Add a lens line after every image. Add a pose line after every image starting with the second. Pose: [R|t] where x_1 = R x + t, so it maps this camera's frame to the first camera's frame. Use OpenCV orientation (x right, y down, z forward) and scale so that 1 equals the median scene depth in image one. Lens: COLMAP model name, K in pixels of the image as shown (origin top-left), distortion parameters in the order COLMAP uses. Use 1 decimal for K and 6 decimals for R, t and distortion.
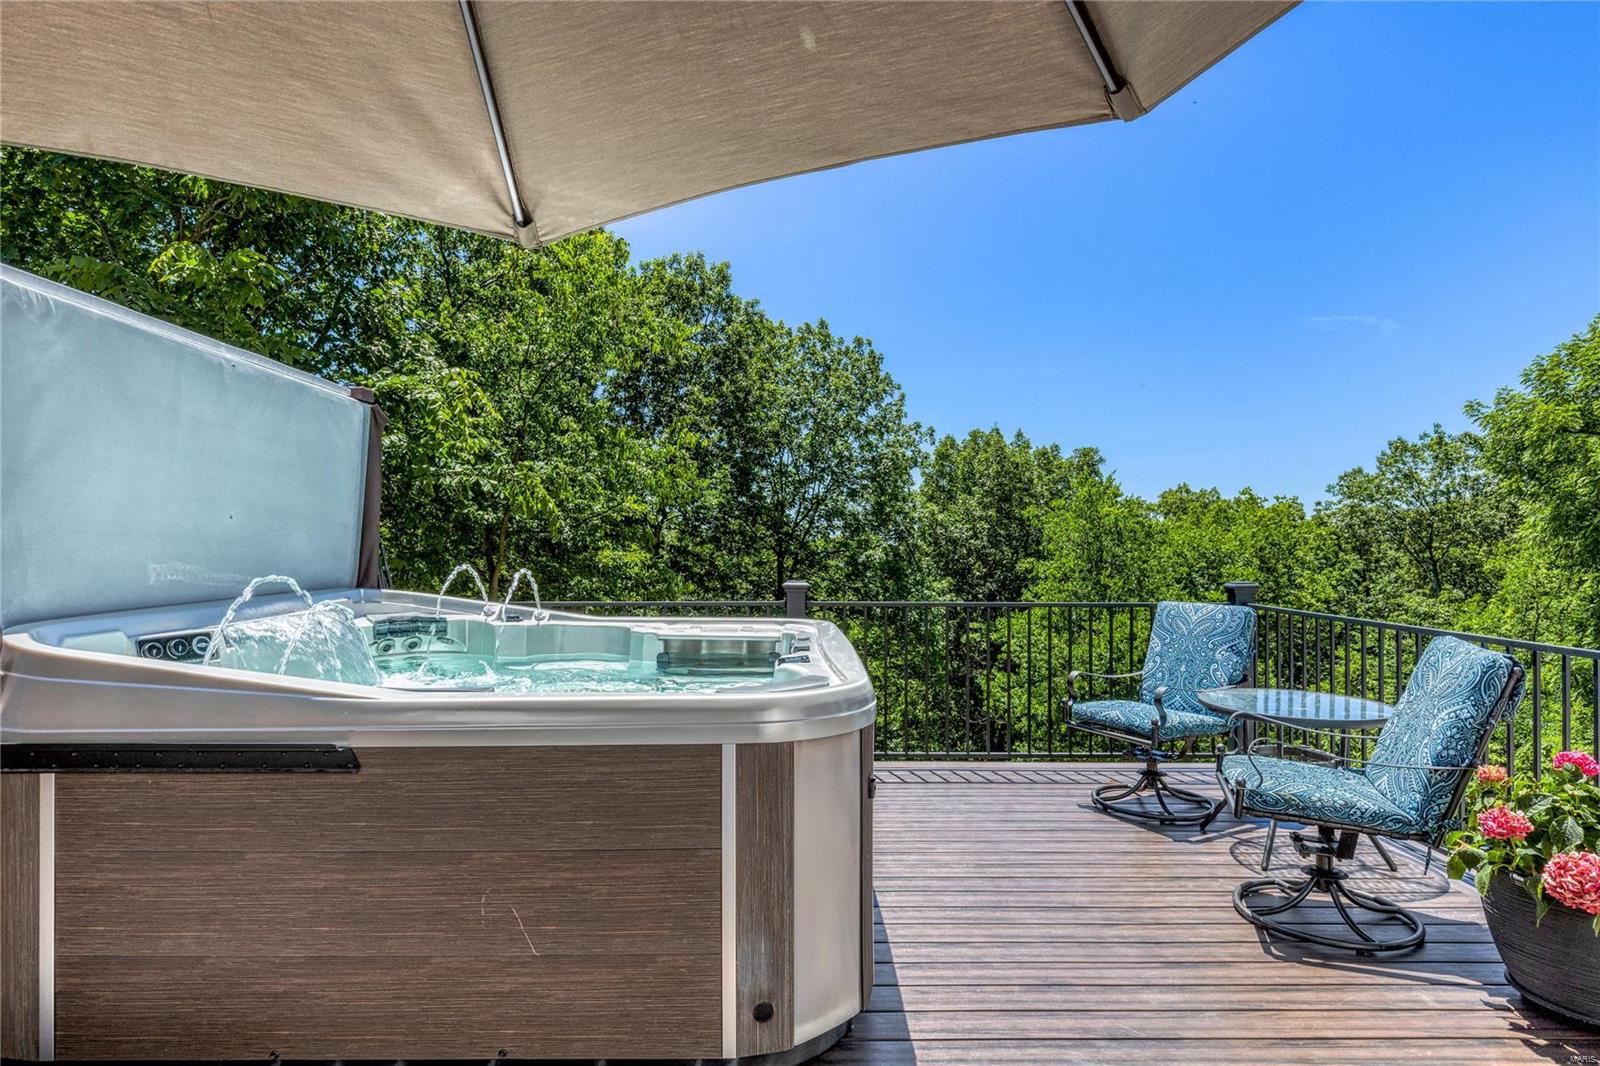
lens RADIAL K [[927.0, 0, 799.0], [0, 927.0, 533.0], [0, 0, 1]] dist [0.006569, 0.000531]
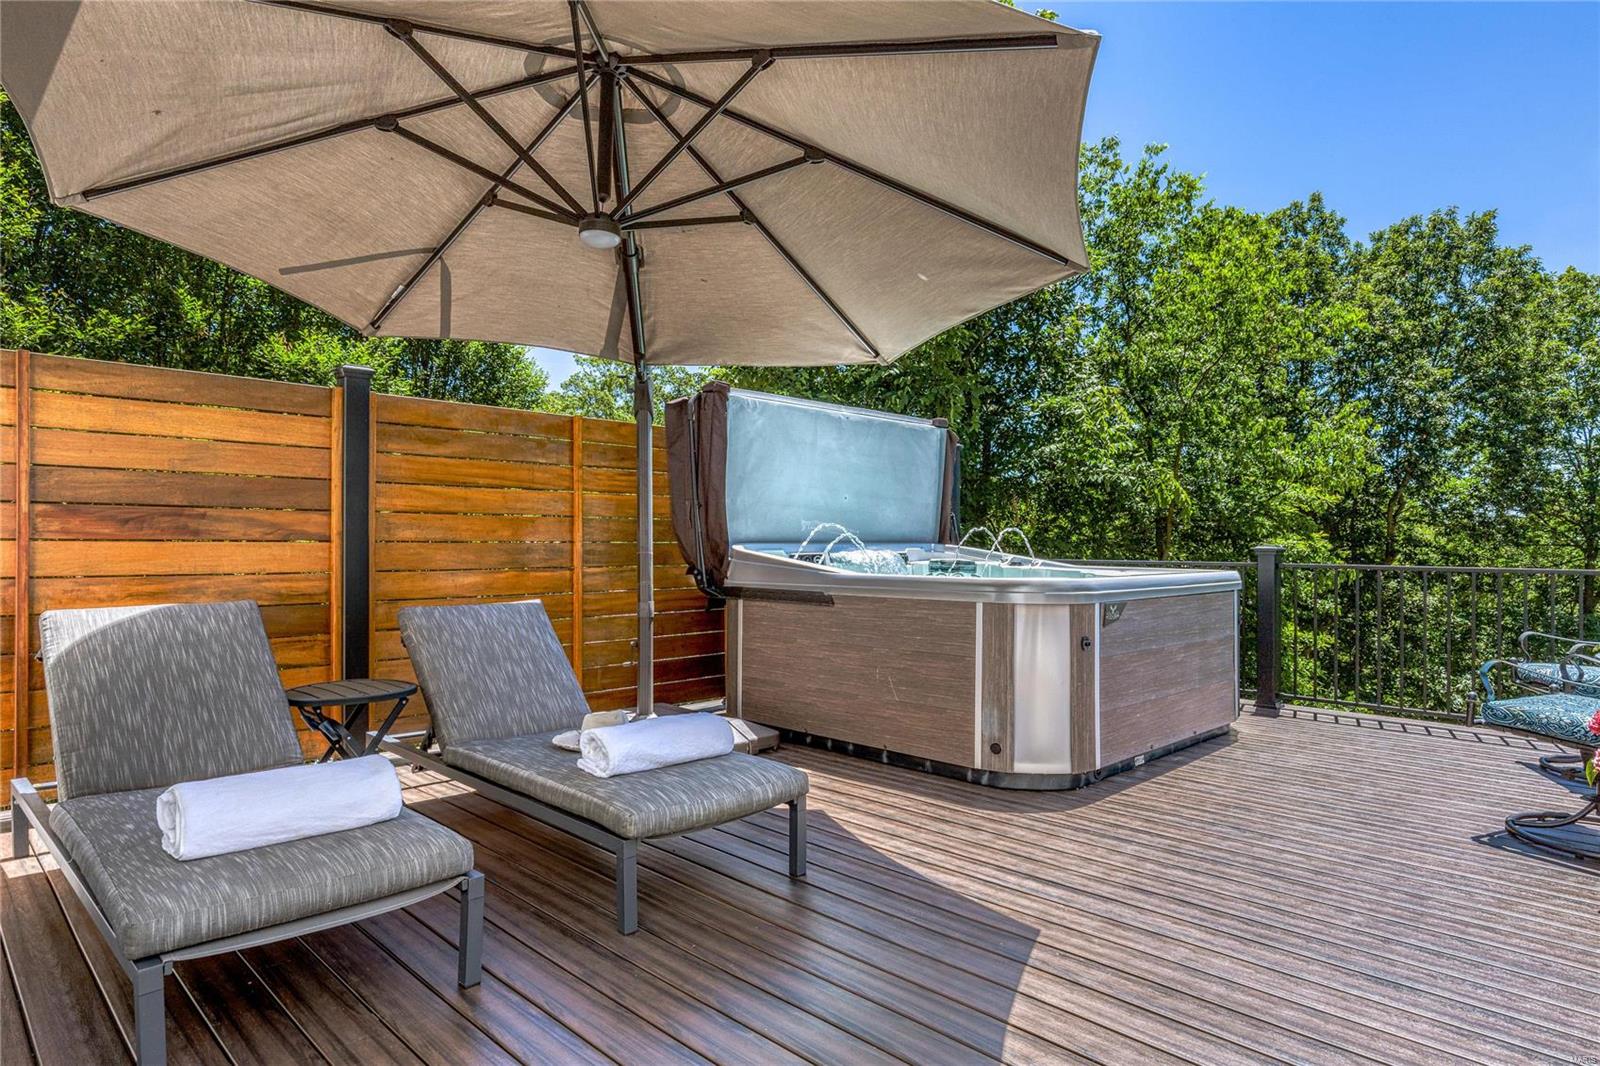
lens RADIAL K [[927.0, 0, 800.2], [0, 927.0, 537.5], [0, 0, 1]] dist [0.006569, 0.000531]
pose [[0.692395, -0.005321, -0.721499, 0.526824], [0.005002, 0.999984, -0.002574, 0.051311], [0.721501, -0.001826, 0.692411, -0.285539]]
